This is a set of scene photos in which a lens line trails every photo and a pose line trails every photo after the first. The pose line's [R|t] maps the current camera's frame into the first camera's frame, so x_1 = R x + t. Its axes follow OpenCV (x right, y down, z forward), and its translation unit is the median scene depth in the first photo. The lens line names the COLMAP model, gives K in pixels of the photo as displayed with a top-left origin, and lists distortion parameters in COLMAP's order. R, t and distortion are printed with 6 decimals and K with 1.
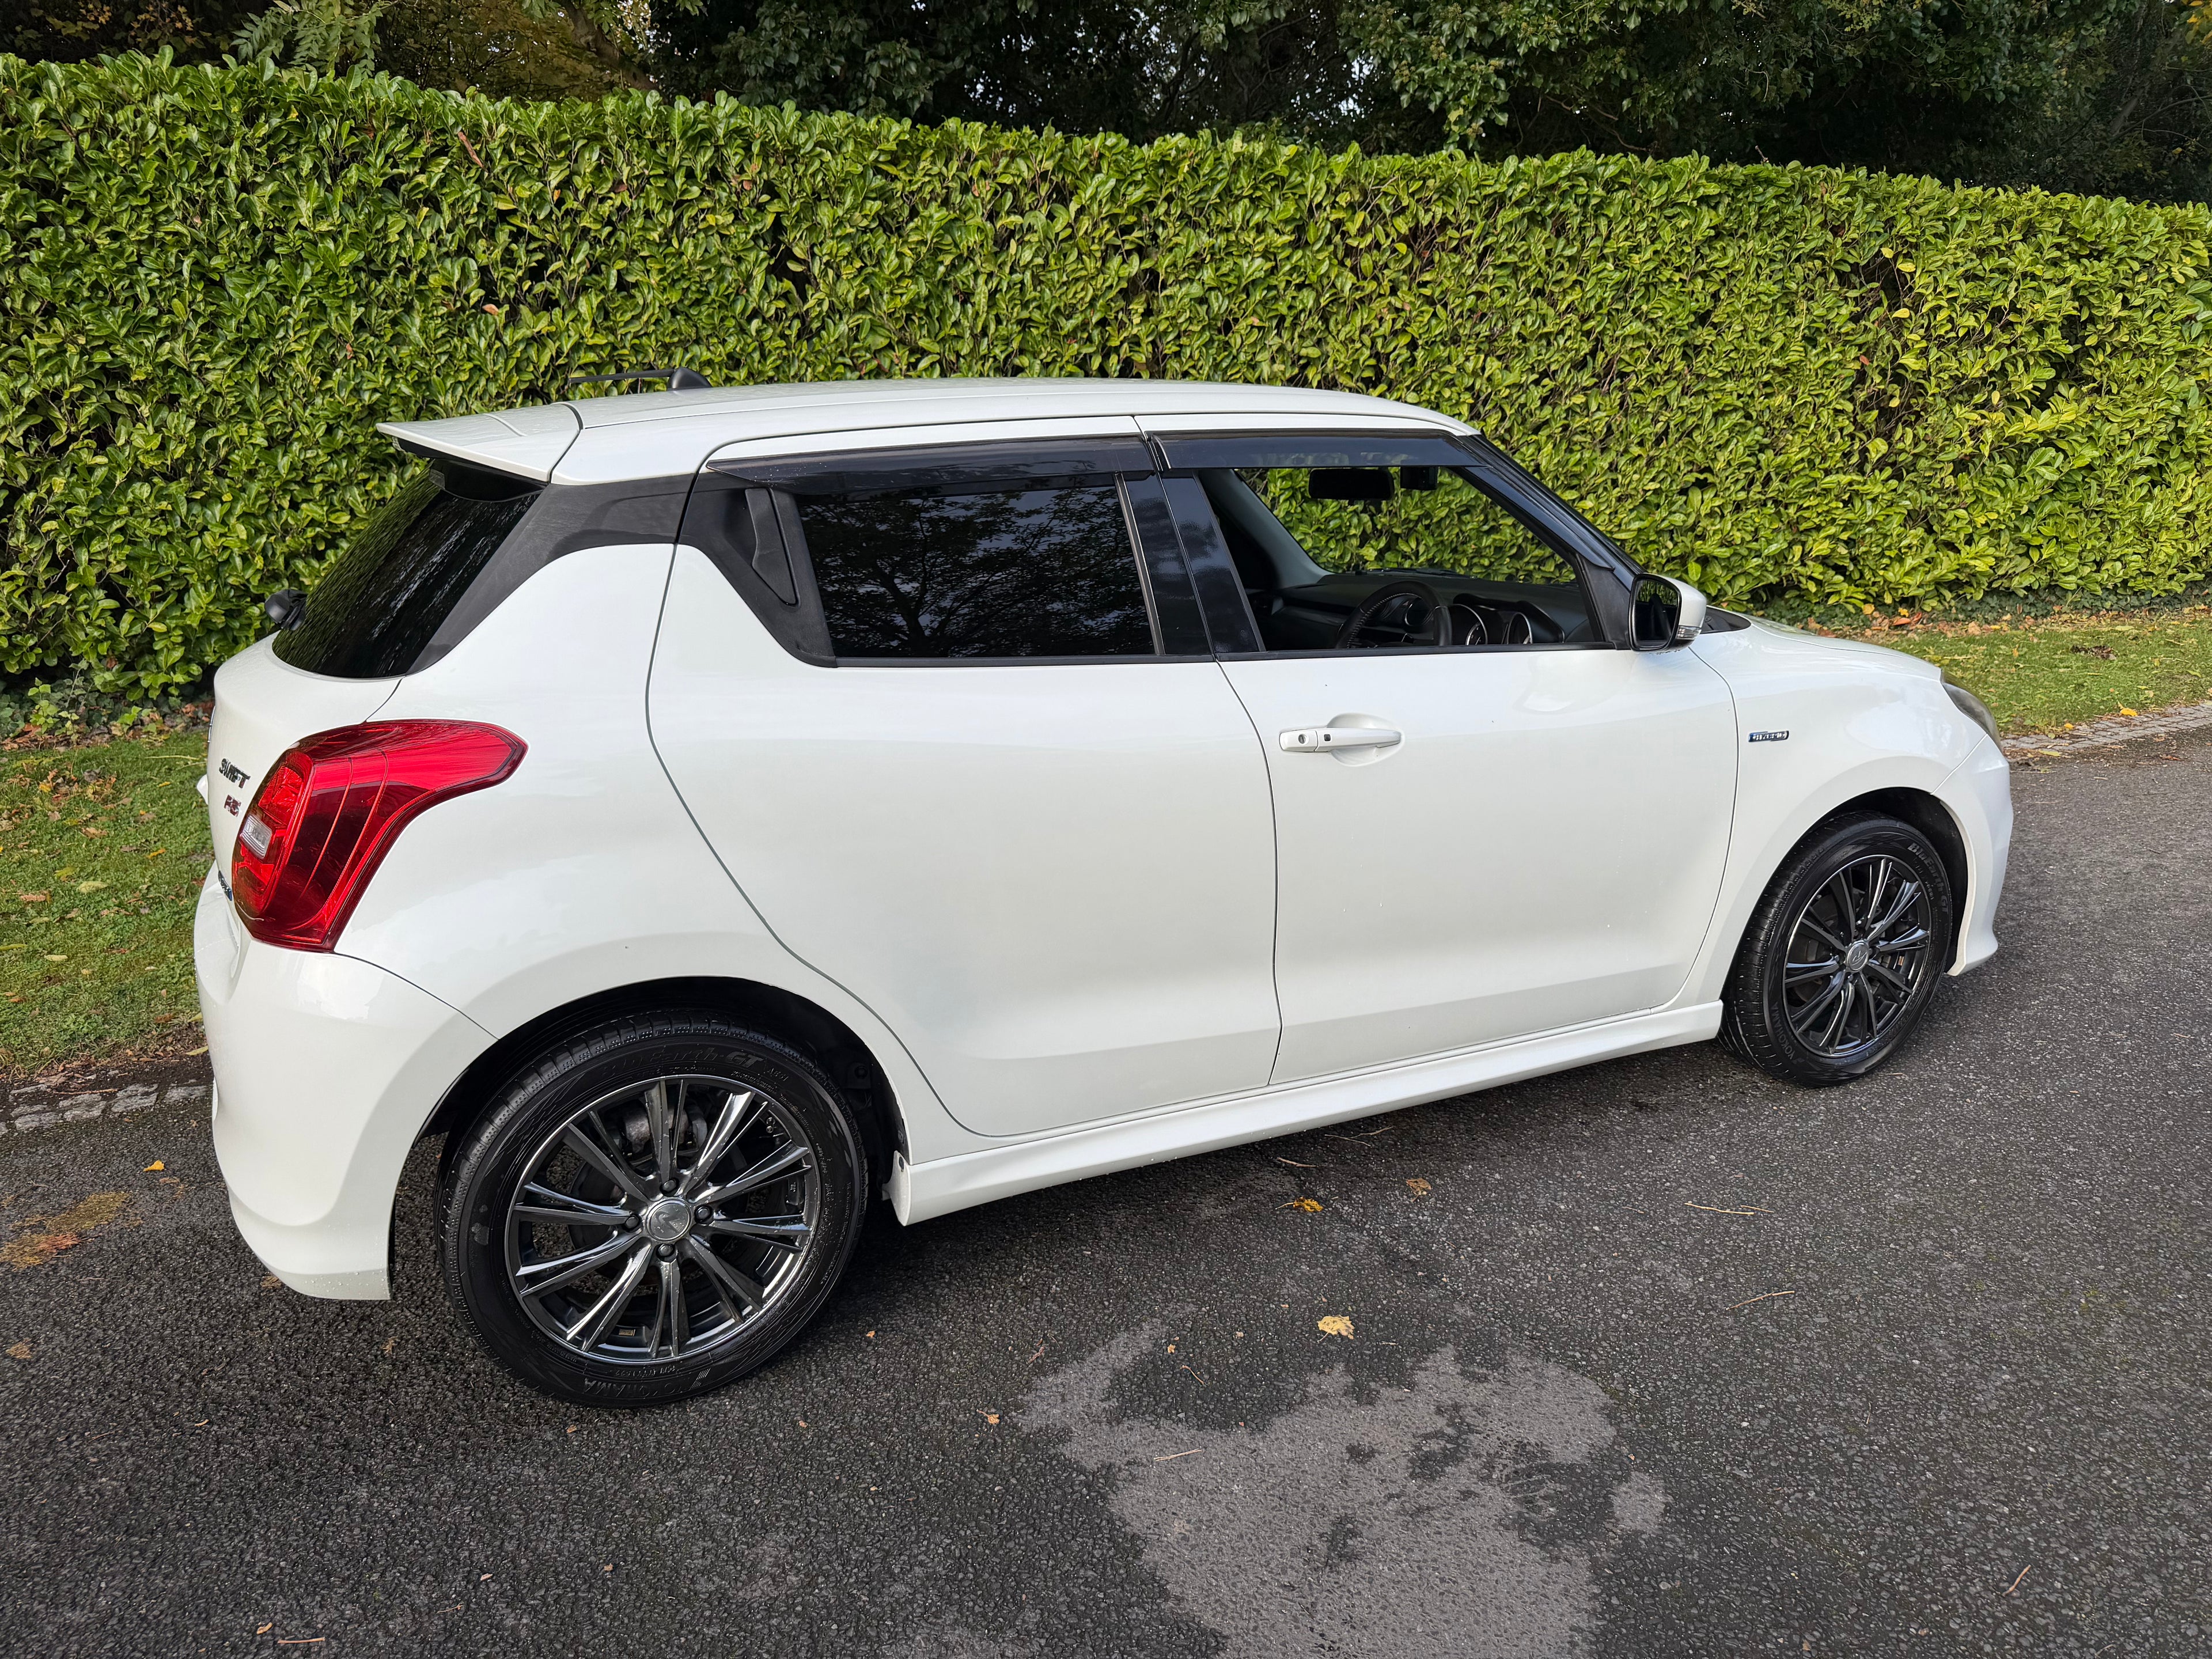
lens RADIAL K [[1590.1, 0, 1109.3], [0, 1590.1, 824.0], [0, 0, 1]] dist [0.019060, -0.023124]
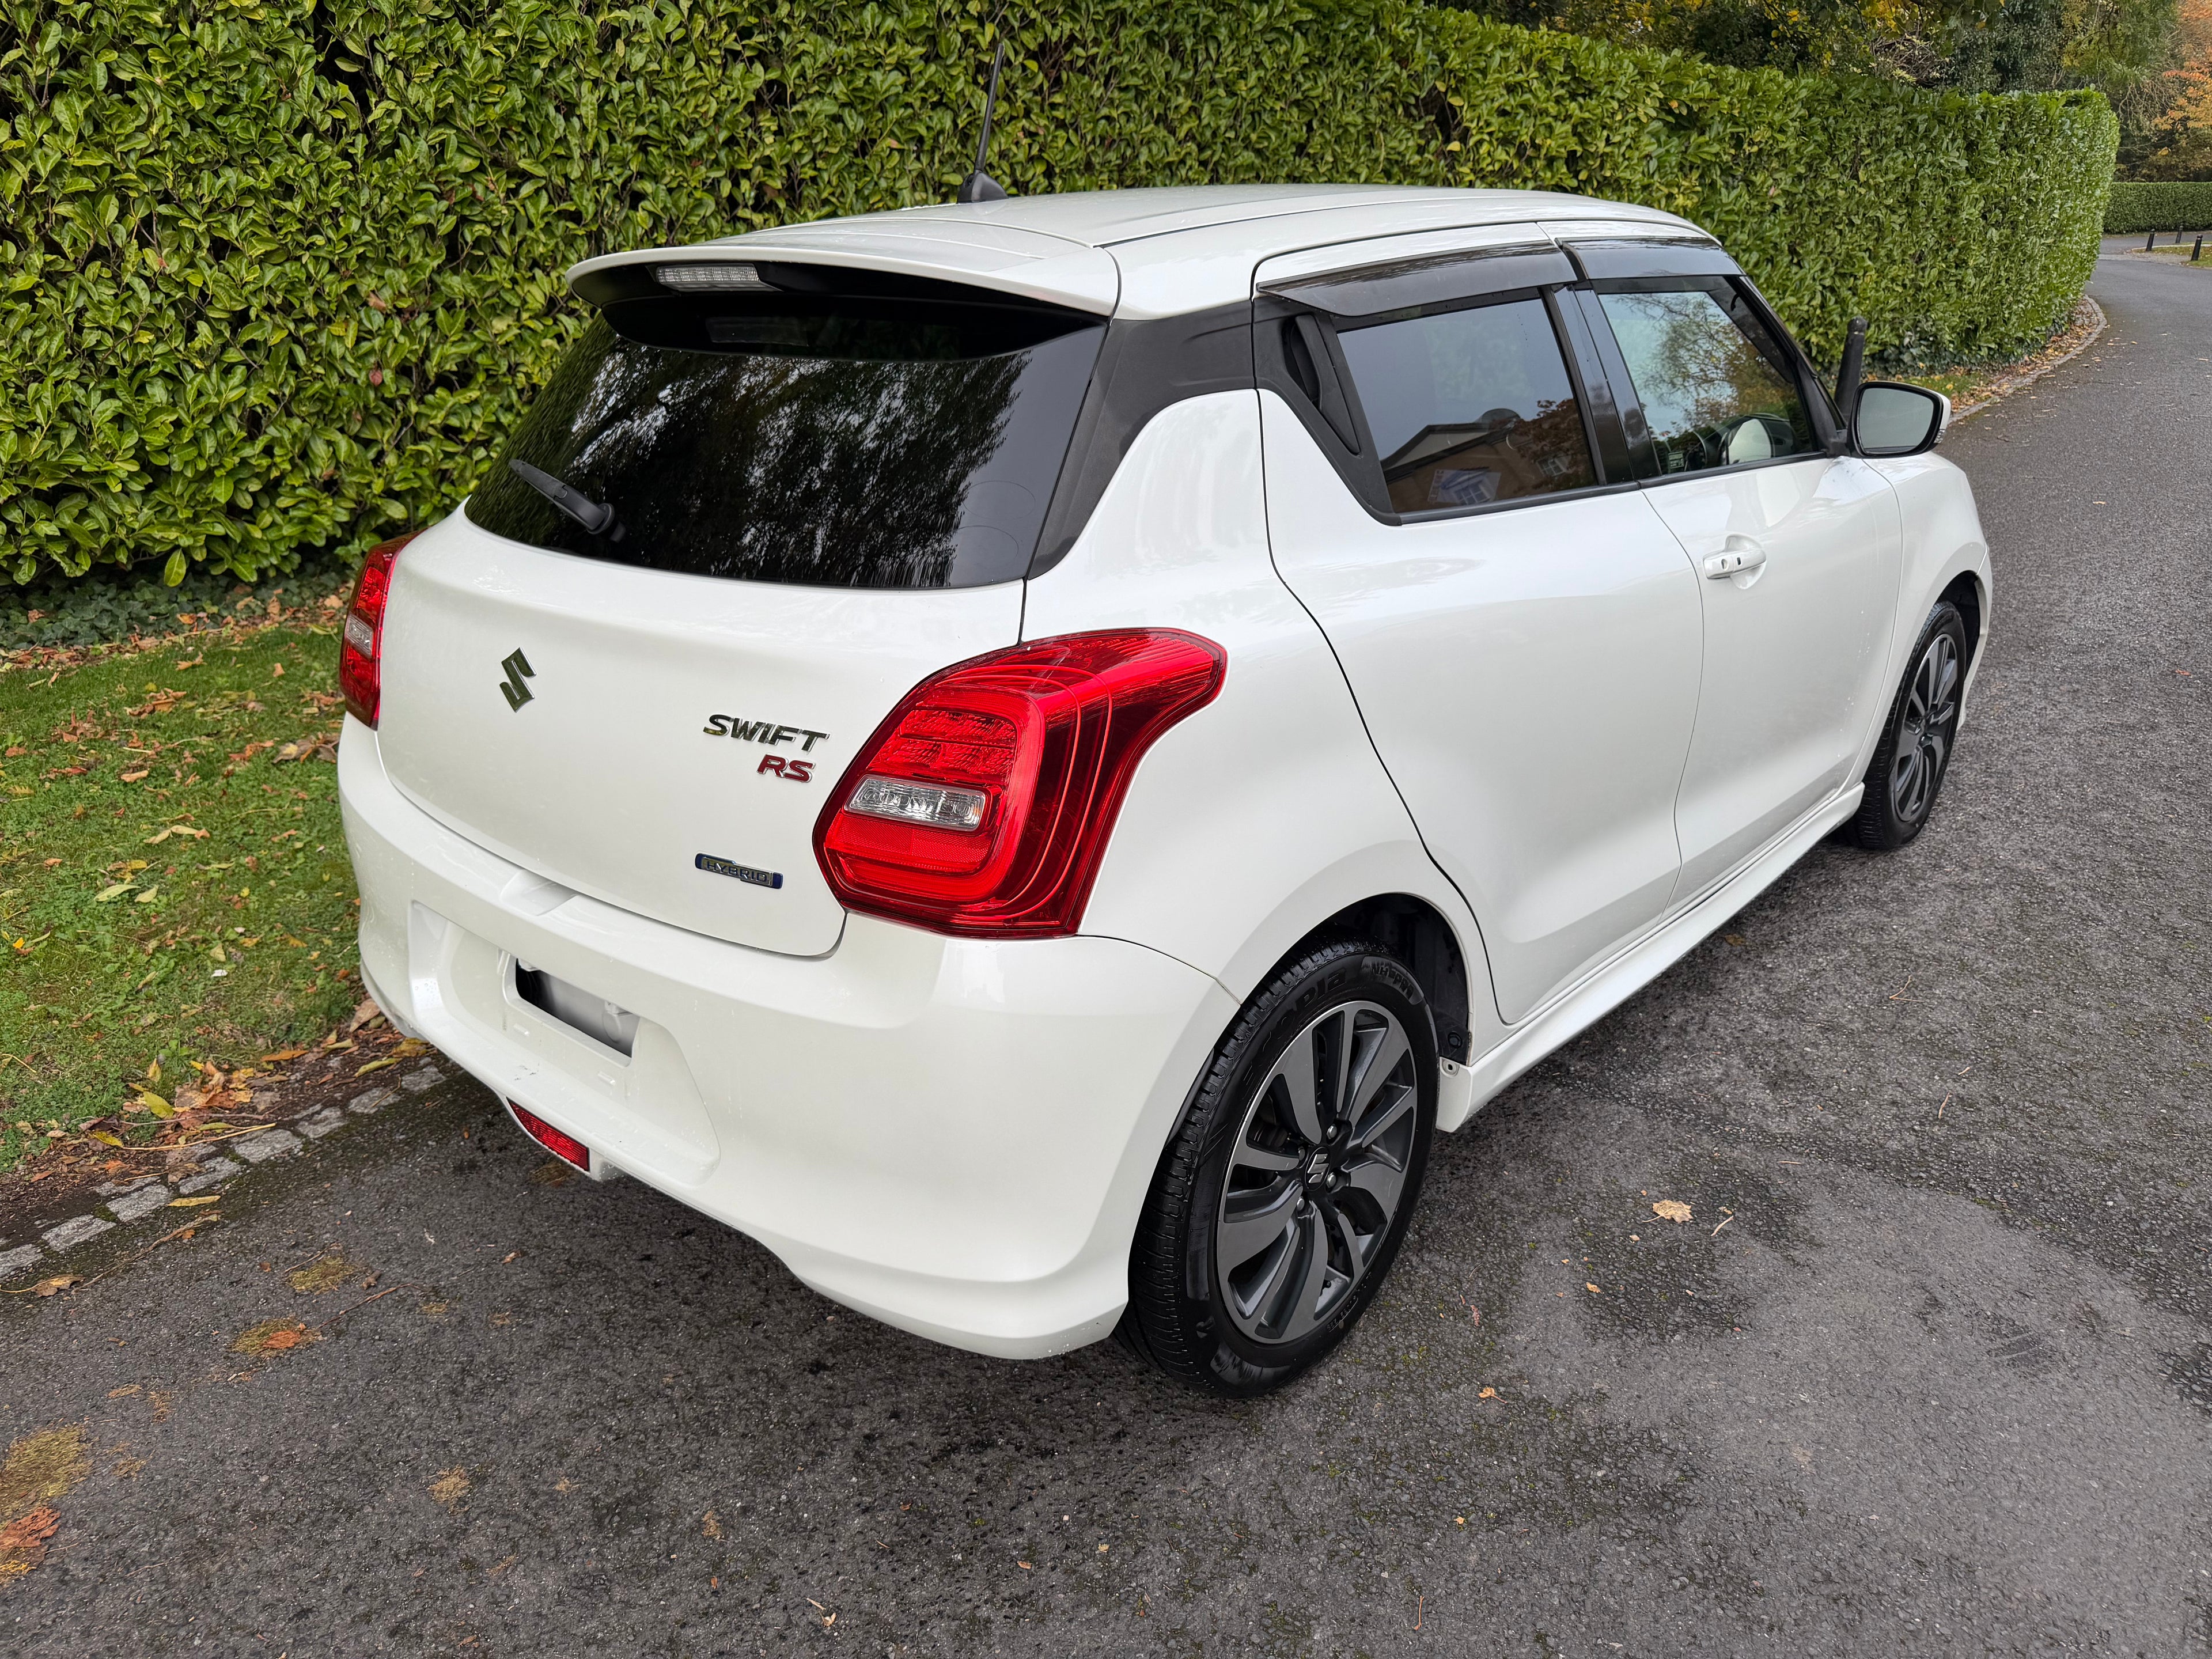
lens RADIAL K [[1590.1, 0, 1116.0], [0, 1590.1, 826.1], [0, 0, 1]] dist [0.019060, -0.023124]
pose [[0.919200, -0.145755, 0.365824, -0.191981], [0.113717, 0.987650, 0.107774, -0.019035], [-0.377015, -0.057465, 0.924423, 0.102569]]
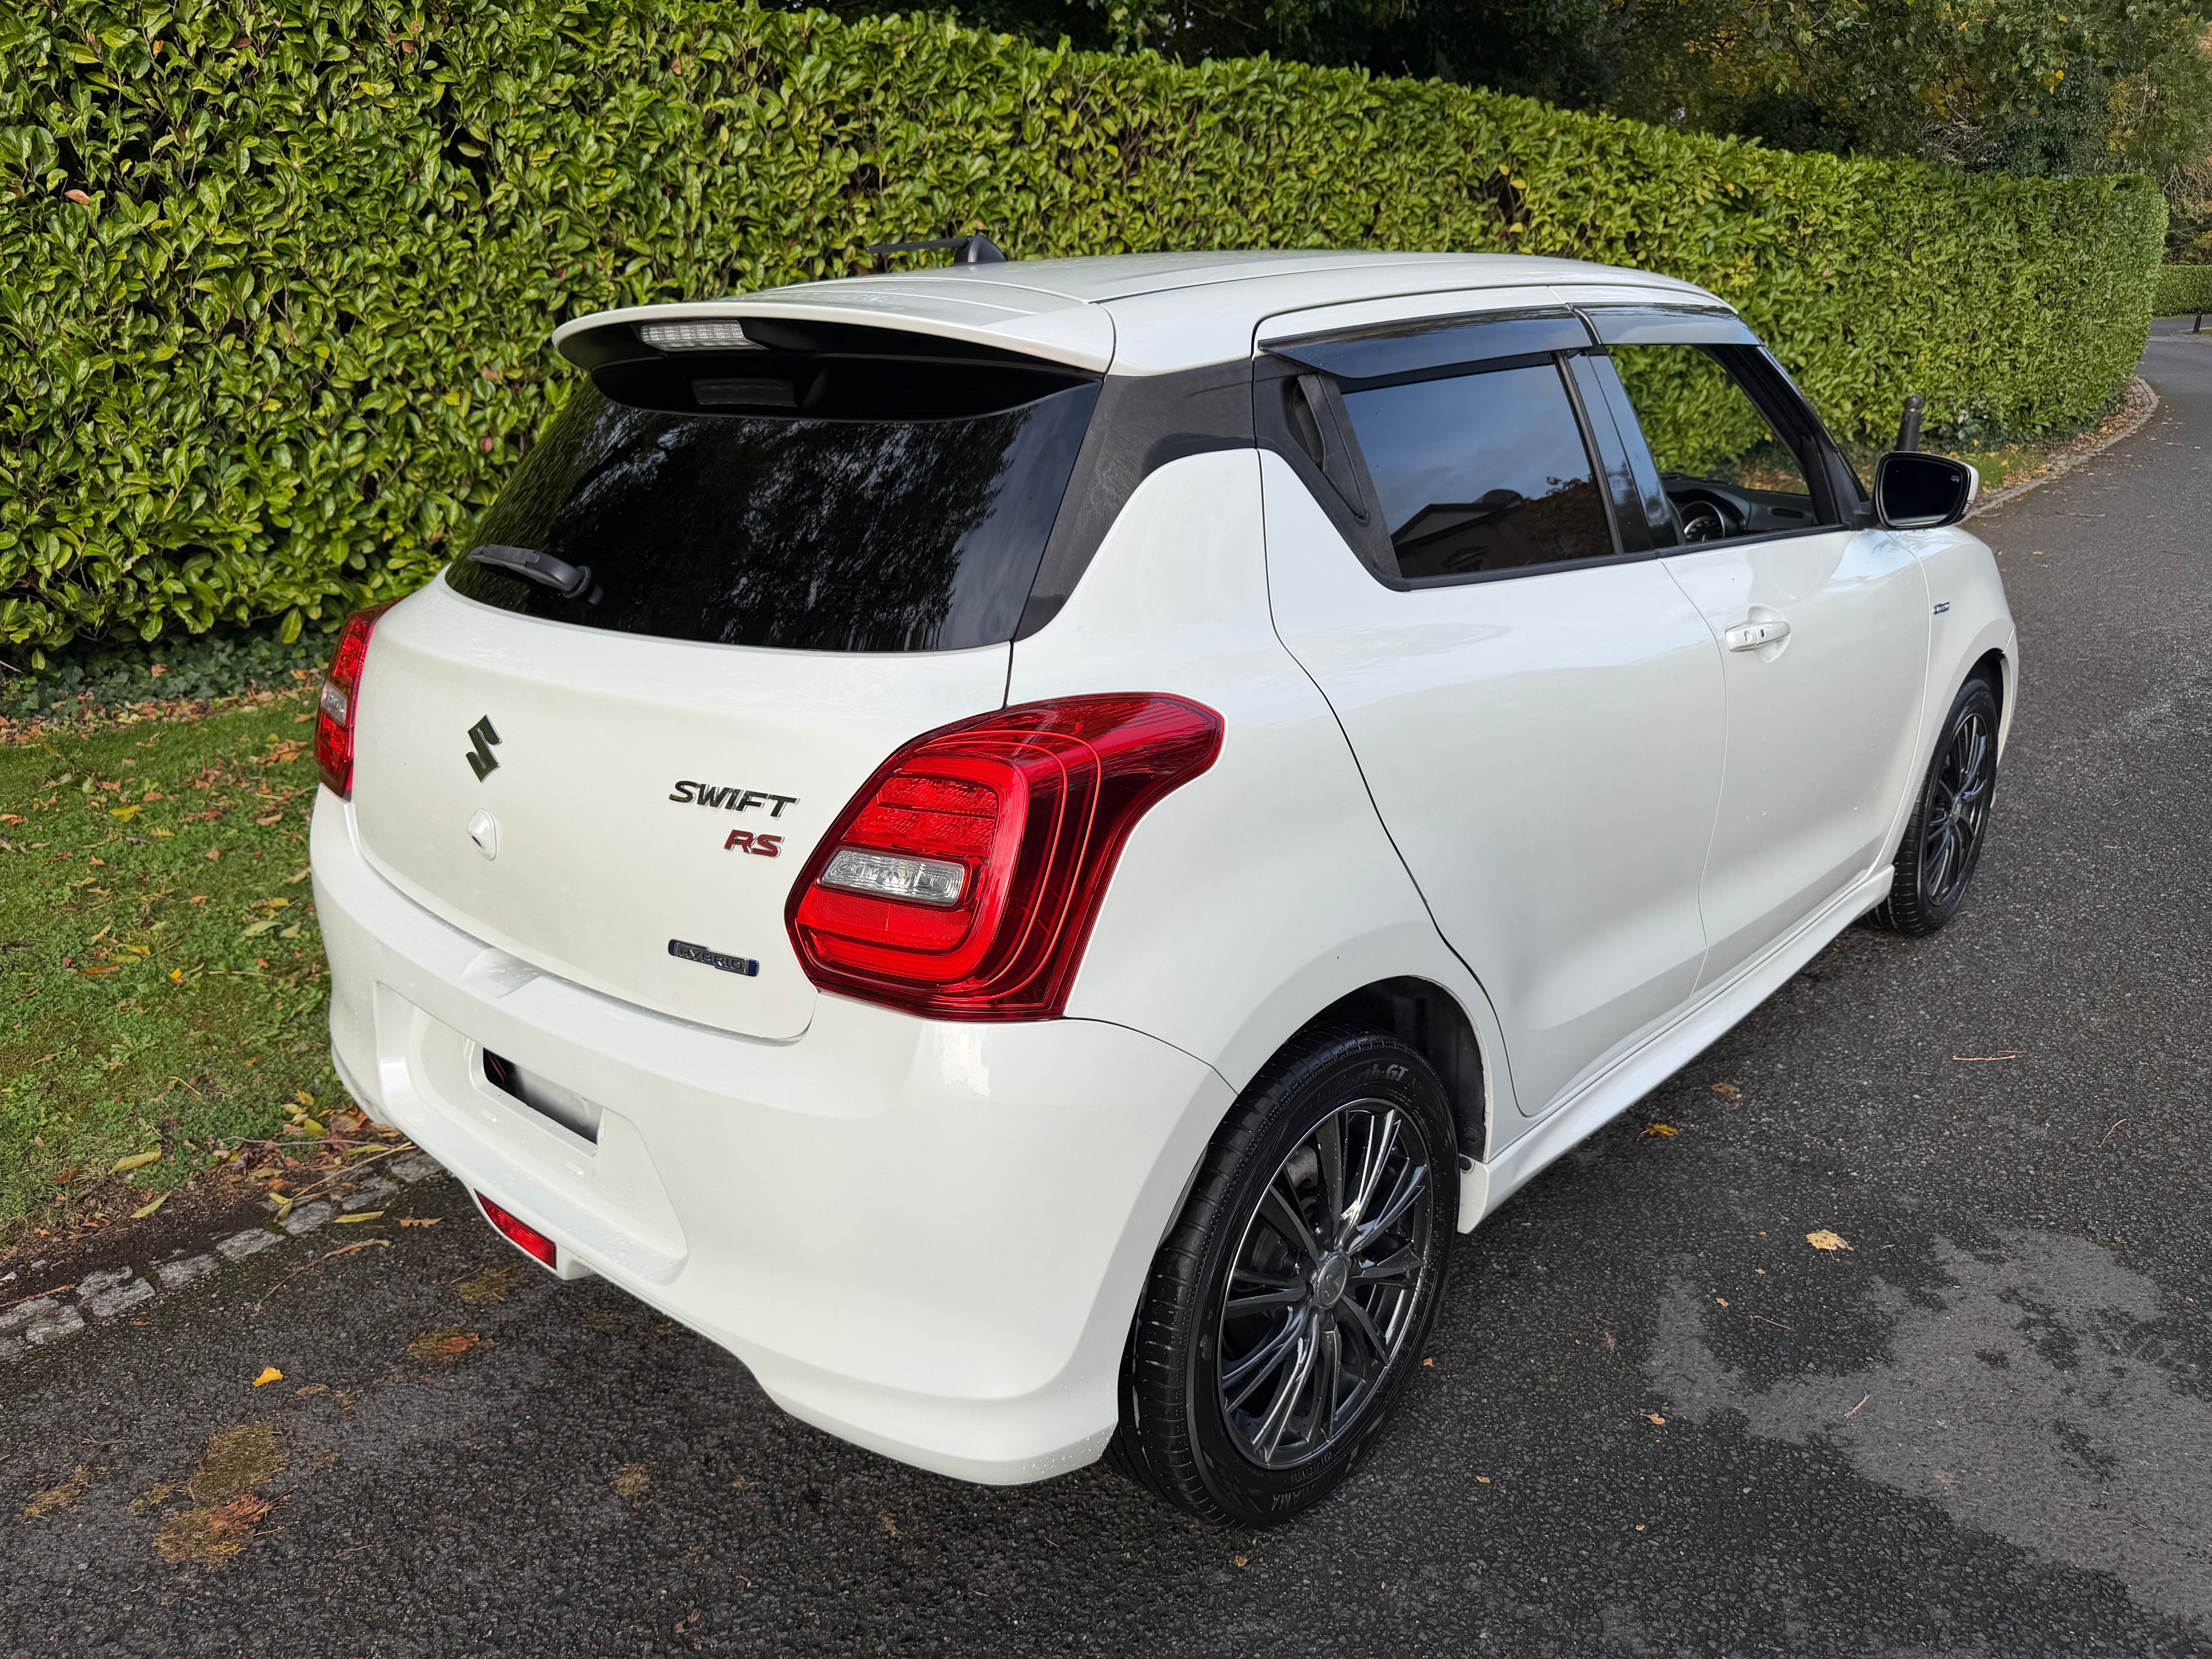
lens RADIAL K [[1590.1, 0, 1107.7], [0, 1590.1, 835.2], [0, 0, 1]] dist [0.019060, -0.023124]
pose [[0.930018, -0.121759, 0.346759, -0.220588], [0.105597, 0.992269, 0.065206, -0.015180], [-0.352018, -0.024026, 0.935685, 0.096997]]
